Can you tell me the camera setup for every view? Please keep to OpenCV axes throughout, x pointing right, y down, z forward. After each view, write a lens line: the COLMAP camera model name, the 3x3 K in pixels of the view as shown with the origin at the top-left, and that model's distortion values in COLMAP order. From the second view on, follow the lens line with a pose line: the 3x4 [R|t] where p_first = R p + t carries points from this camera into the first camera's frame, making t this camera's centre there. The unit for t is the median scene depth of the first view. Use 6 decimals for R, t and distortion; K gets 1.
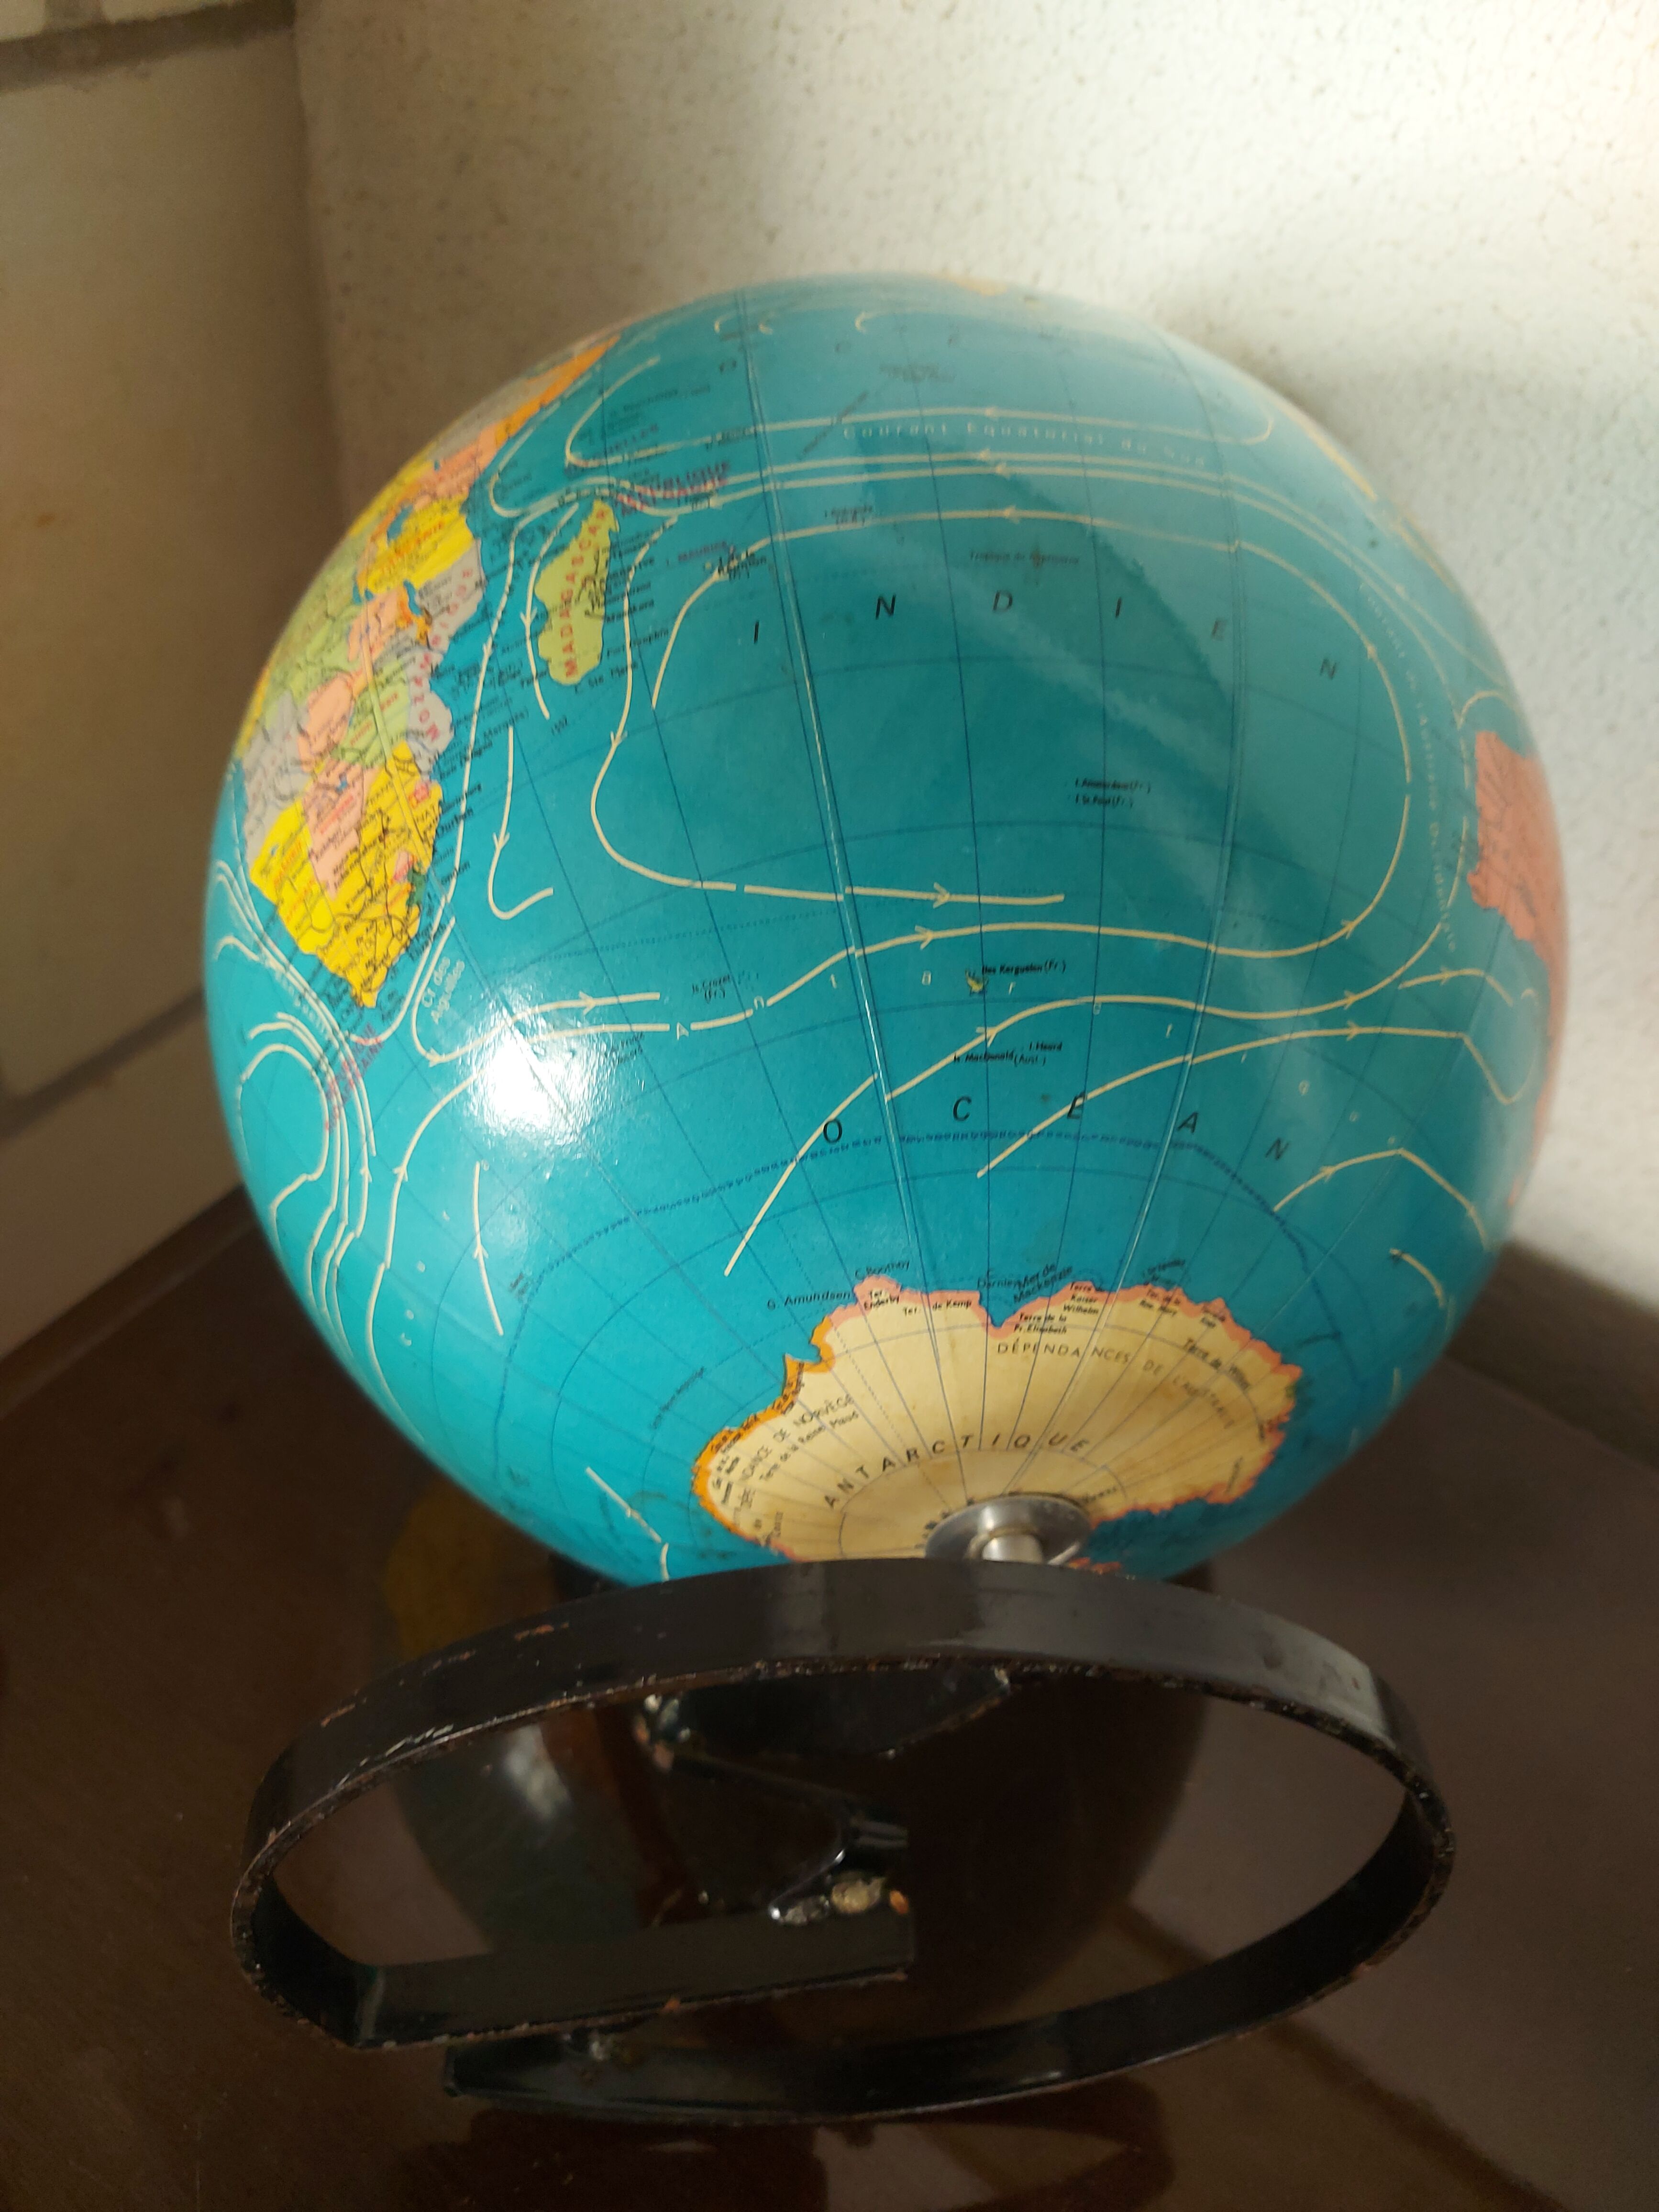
lens RADIAL K [[1597.6, 0, 822.2], [0, 1597.6, 1112.6], [0, 0, 1]] dist [0.121733, -0.257592]
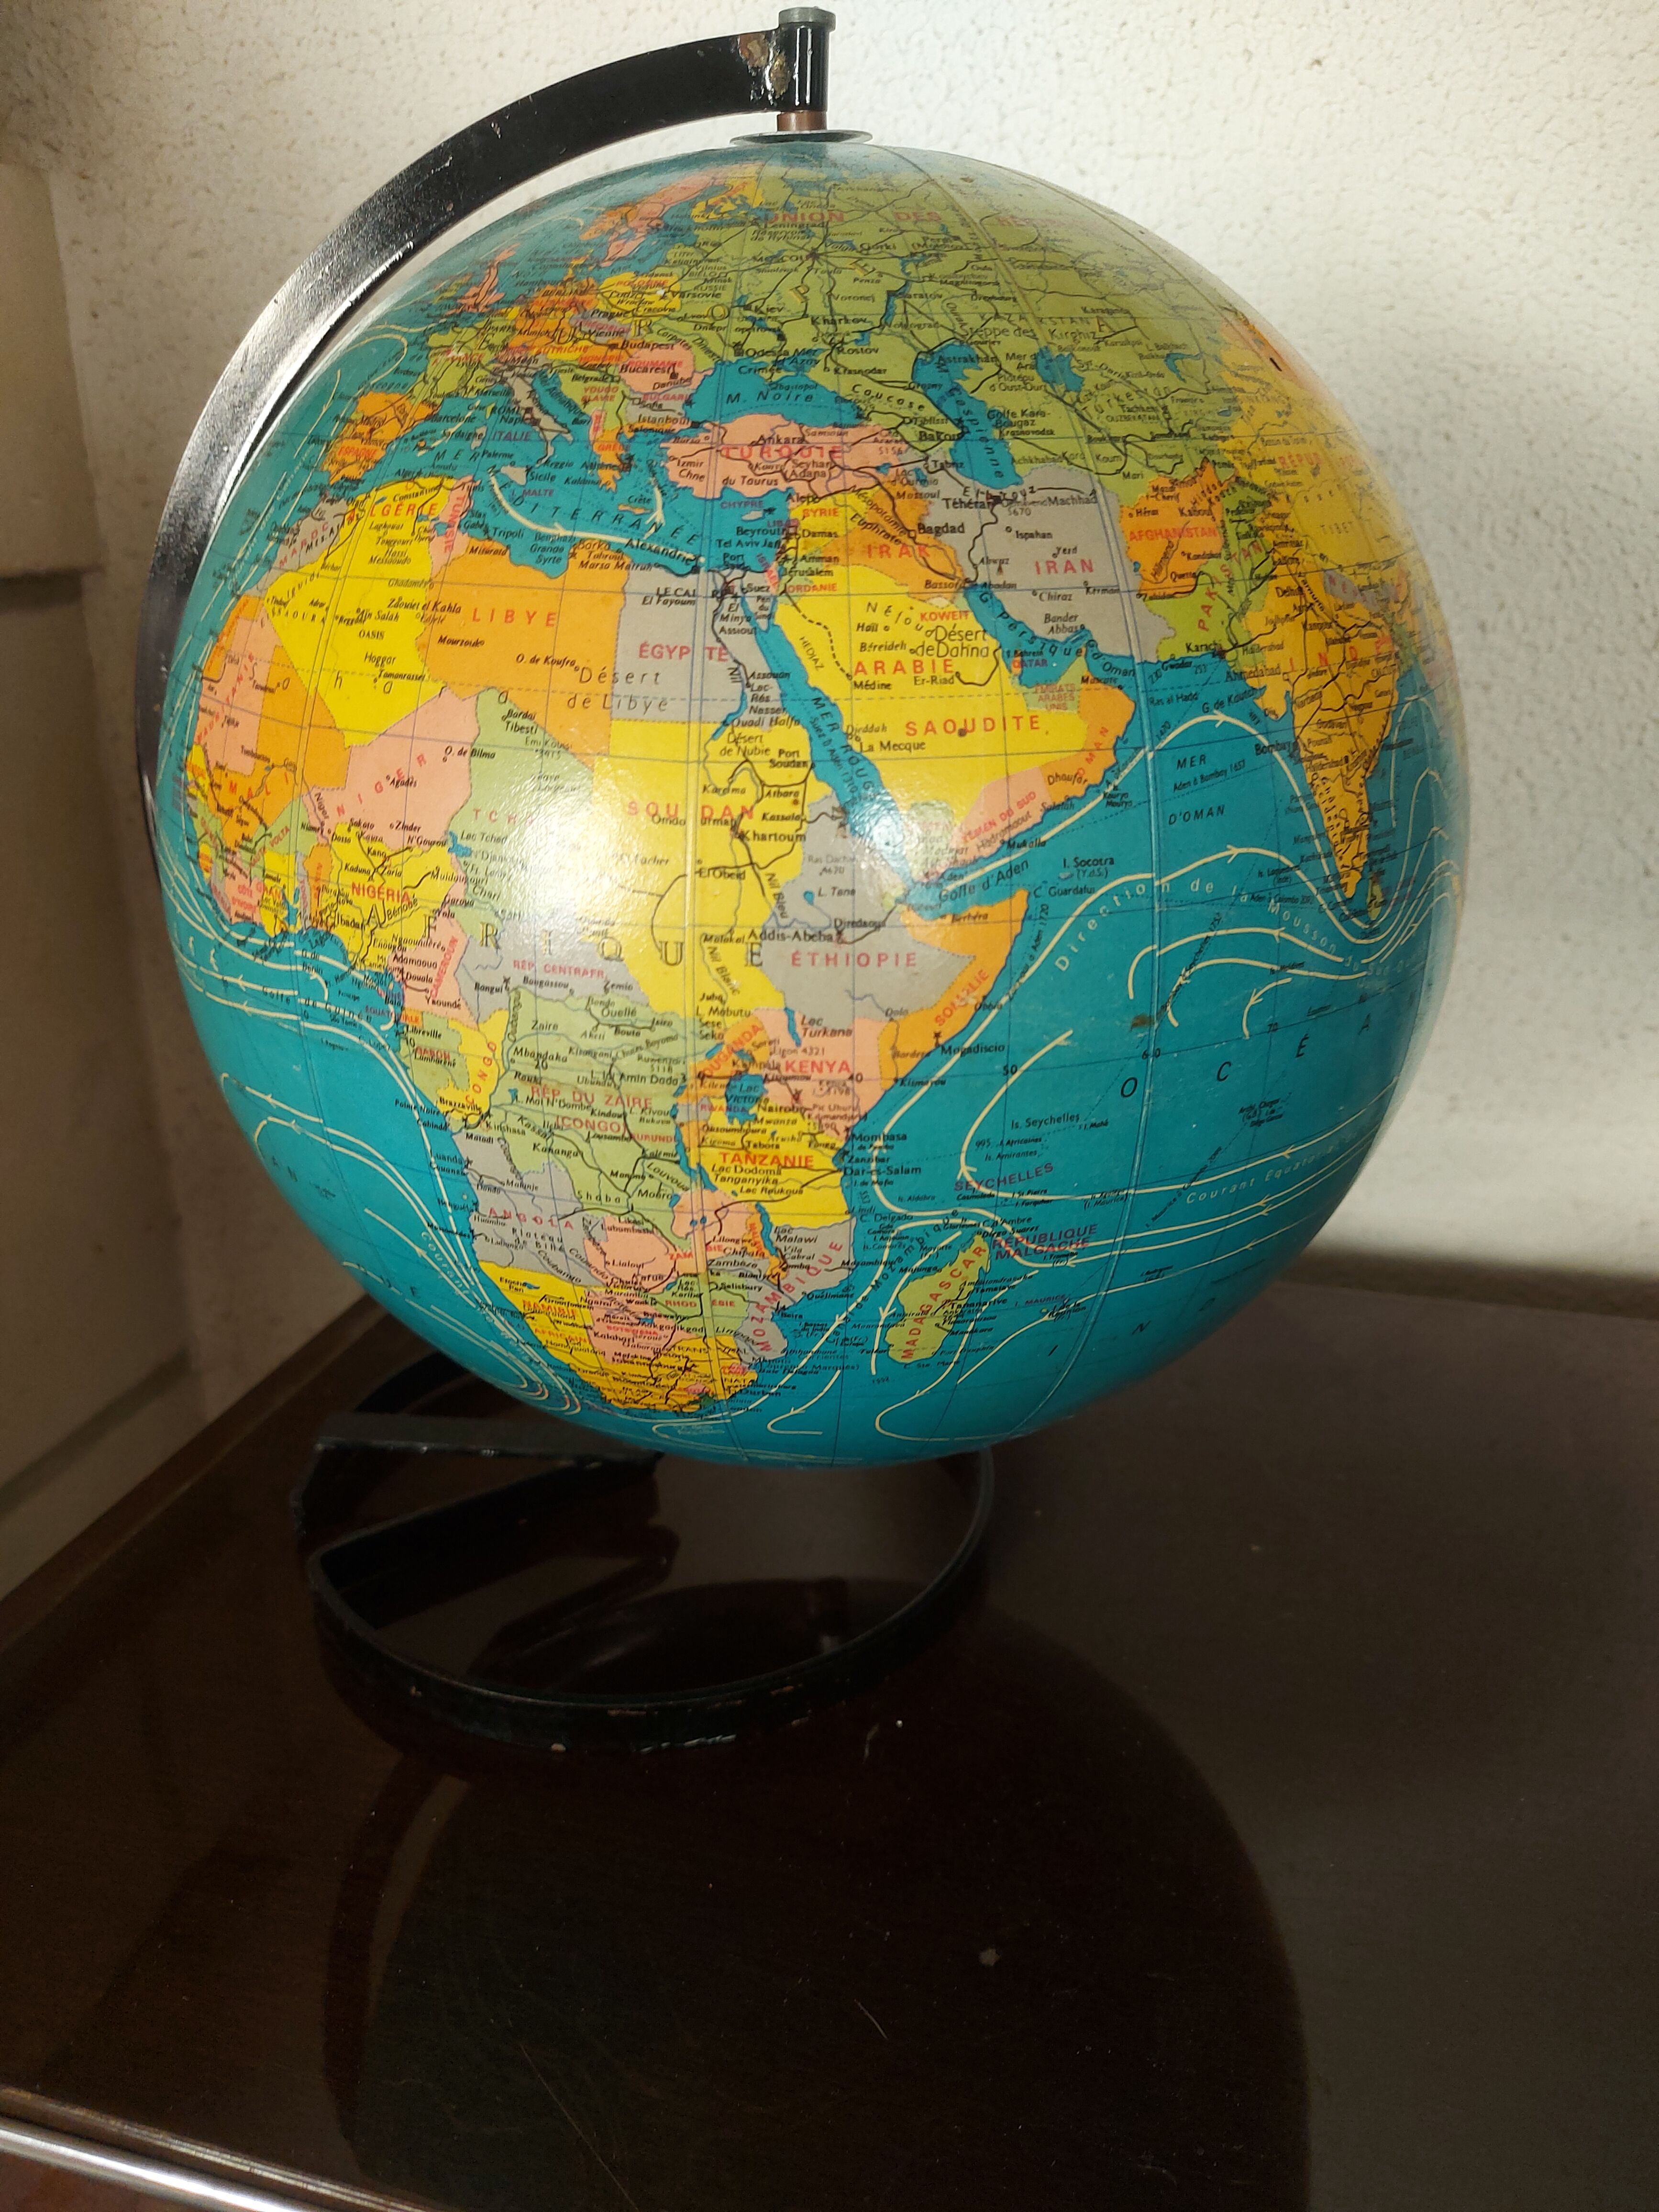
lens RADIAL K [[1597.6, 0, 822.2], [0, 1597.6, 1112.6], [0, 0, 1]] dist [0.121733, -0.257592]
pose [[0.843689, -0.110267, 0.525386, -0.777323], [-0.422025, 0.468637, 0.776064, -1.198923], [-0.331789, -0.876482, 0.348848, 0.734821]]
